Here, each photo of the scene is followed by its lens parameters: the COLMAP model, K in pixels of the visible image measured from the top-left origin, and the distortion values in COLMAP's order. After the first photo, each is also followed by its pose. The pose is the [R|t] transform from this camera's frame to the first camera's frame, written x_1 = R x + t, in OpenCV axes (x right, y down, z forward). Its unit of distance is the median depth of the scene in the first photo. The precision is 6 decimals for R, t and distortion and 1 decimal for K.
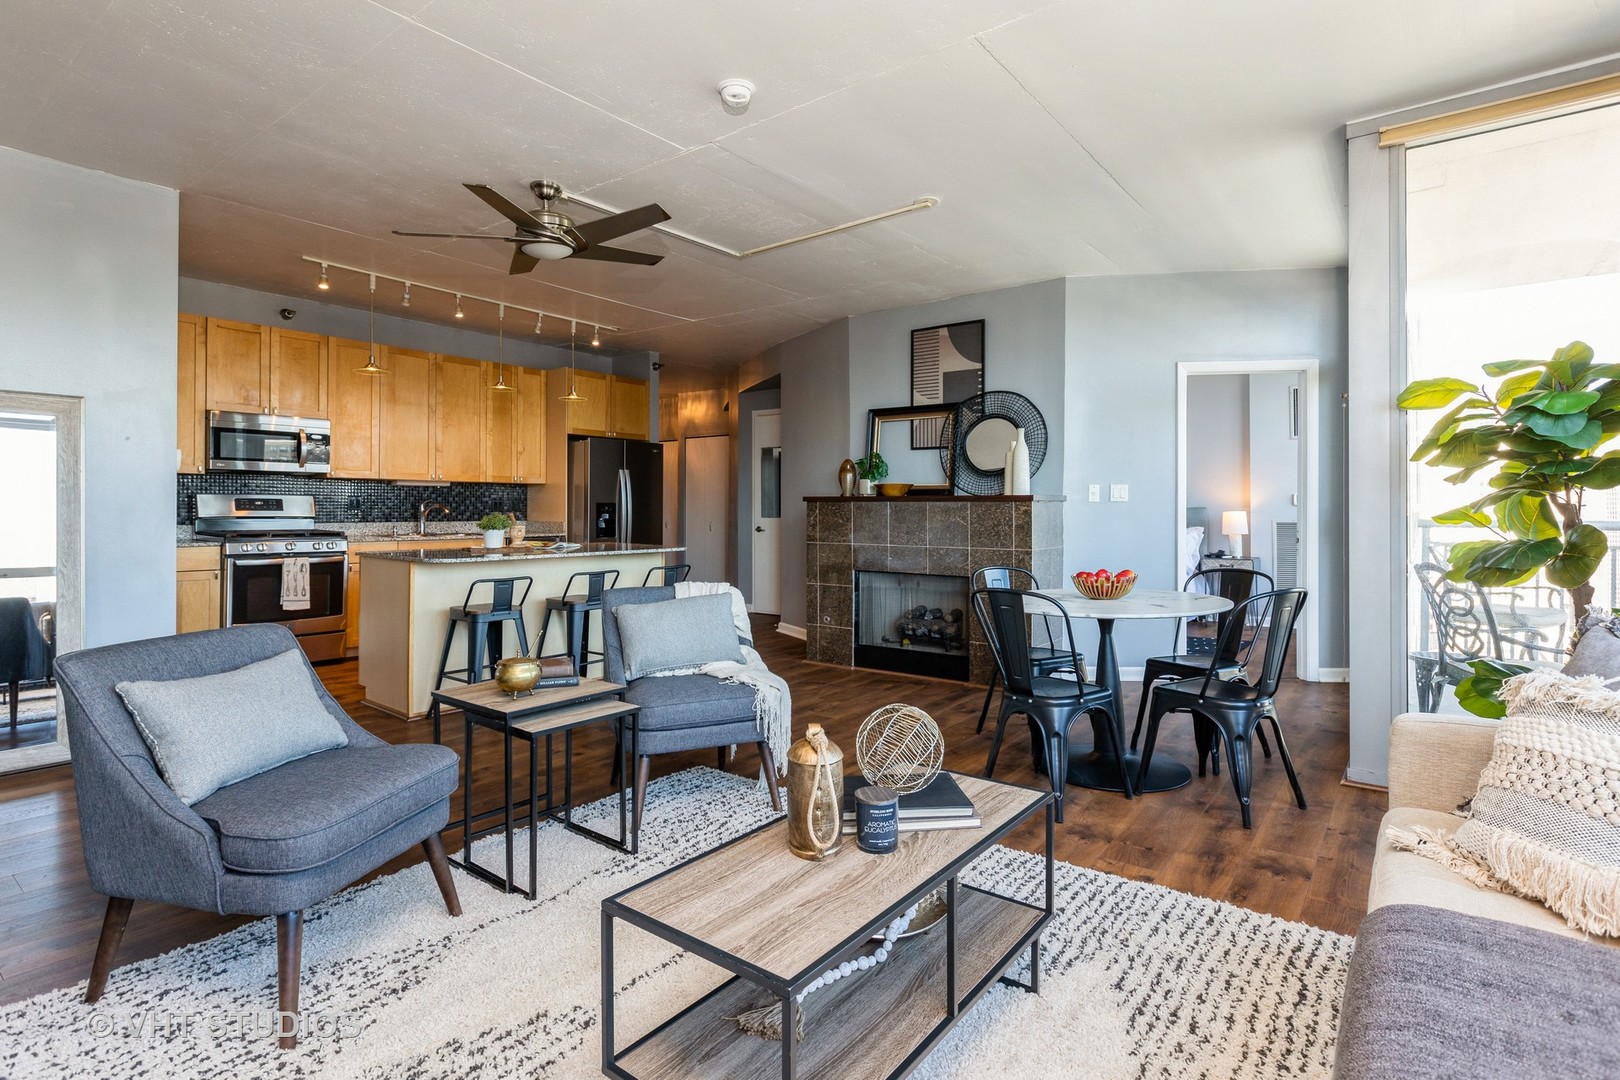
lens RADIAL K [[802.0, 0, 799.5], [0, 802.0, 507.8], [0, 0, 1]] dist [-0.000800, -0.000399]
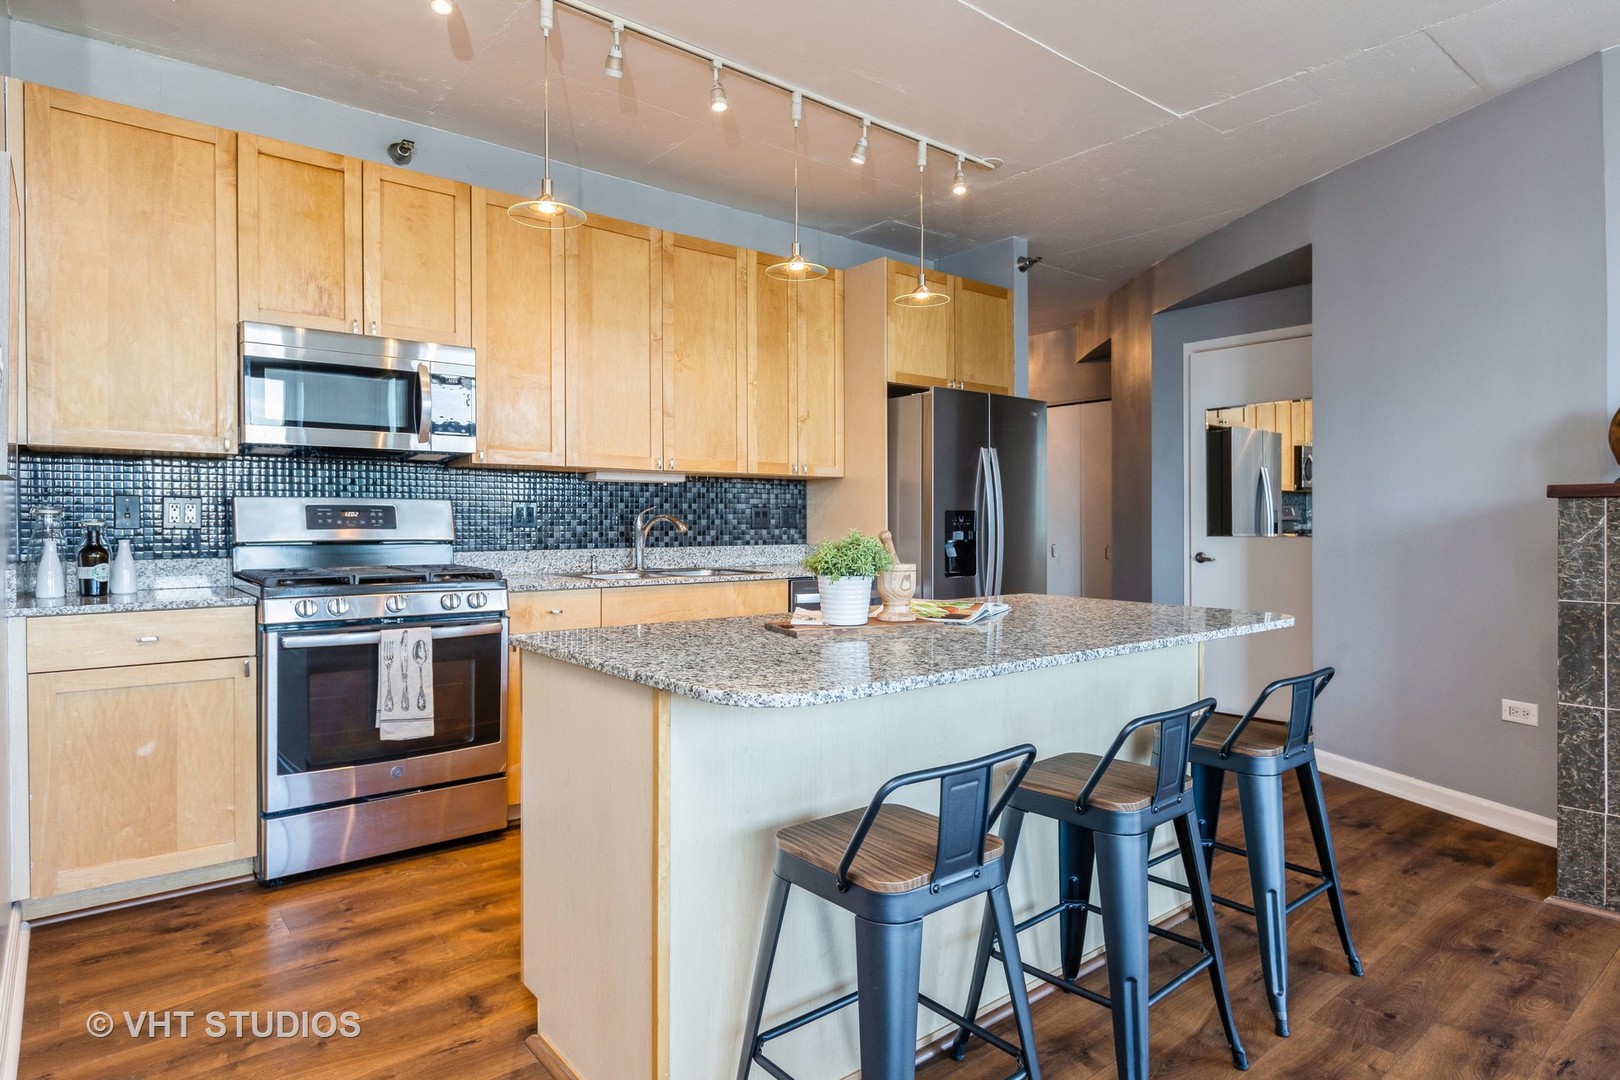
lens RADIAL K [[919.0, 0, 811.1], [0, 919.0, 535.7], [0, 0, 1]] dist [-0.006768, -0.000069]
pose [[0.974877, -0.004971, -0.222690, -0.233042], [0.007950, 0.999890, 0.012483, 0.002419], [0.222603, -0.013940, 0.974809, 0.447272]]
